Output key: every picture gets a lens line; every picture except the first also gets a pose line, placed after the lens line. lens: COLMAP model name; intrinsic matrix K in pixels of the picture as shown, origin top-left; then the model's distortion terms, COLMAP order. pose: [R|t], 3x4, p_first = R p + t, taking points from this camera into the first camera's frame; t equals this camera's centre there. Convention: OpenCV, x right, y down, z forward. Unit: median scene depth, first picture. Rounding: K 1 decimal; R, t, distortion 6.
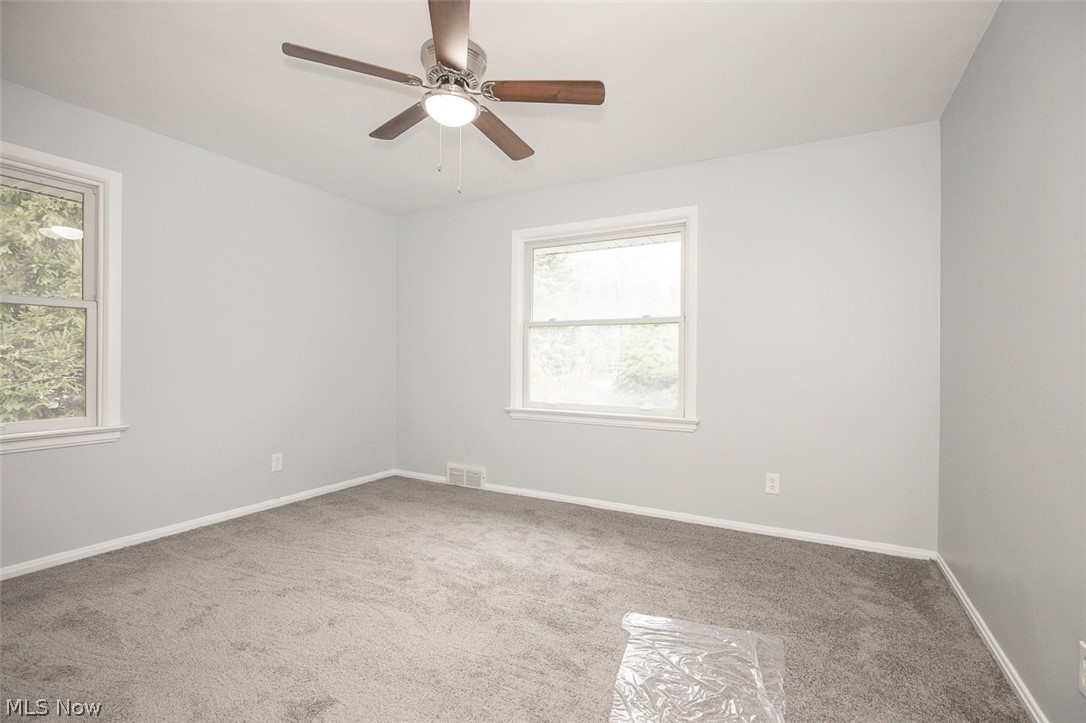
lens RADIAL K [[498.4, 0, 543.0], [0, 498.4, 361.5], [0, 0, 1]] dist [-0.012636, 0.001599]
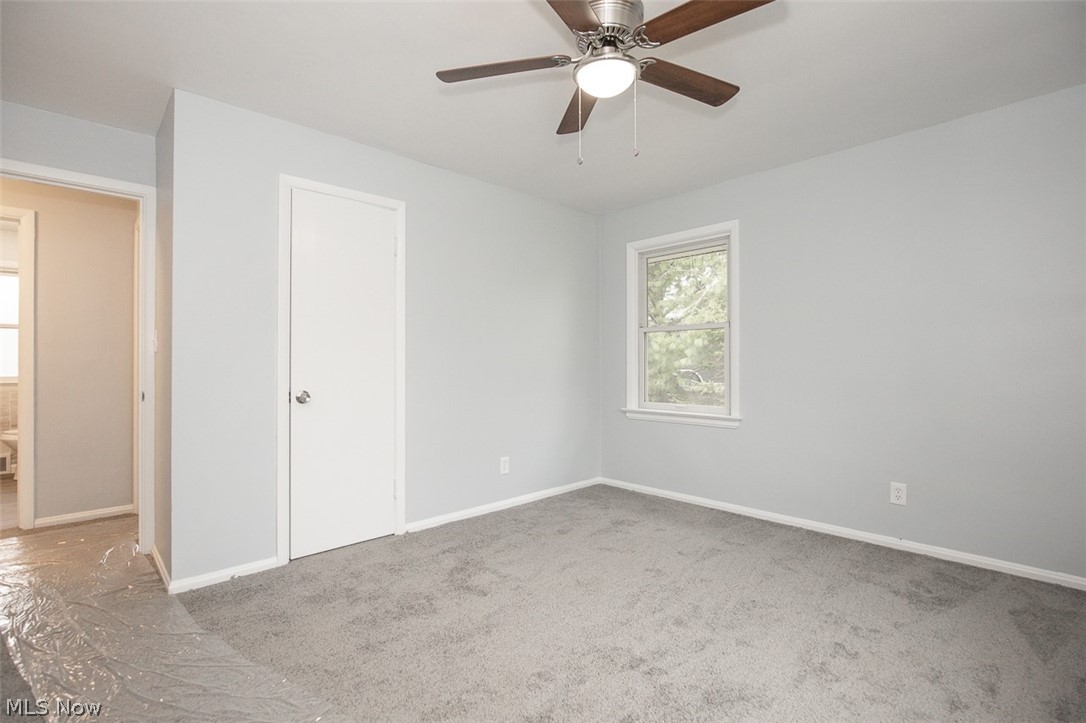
lens RADIAL K [[498.4, 0, 543.0], [0, 498.4, 361.5], [0, 0, 1]] dist [-0.012636, 0.001599]
pose [[-0.298214, -0.011024, -0.954435, 0.505849], [-0.008284, 0.999926, -0.008961, 0.001138], [0.954463, 0.005234, -0.298283, 0.865272]]
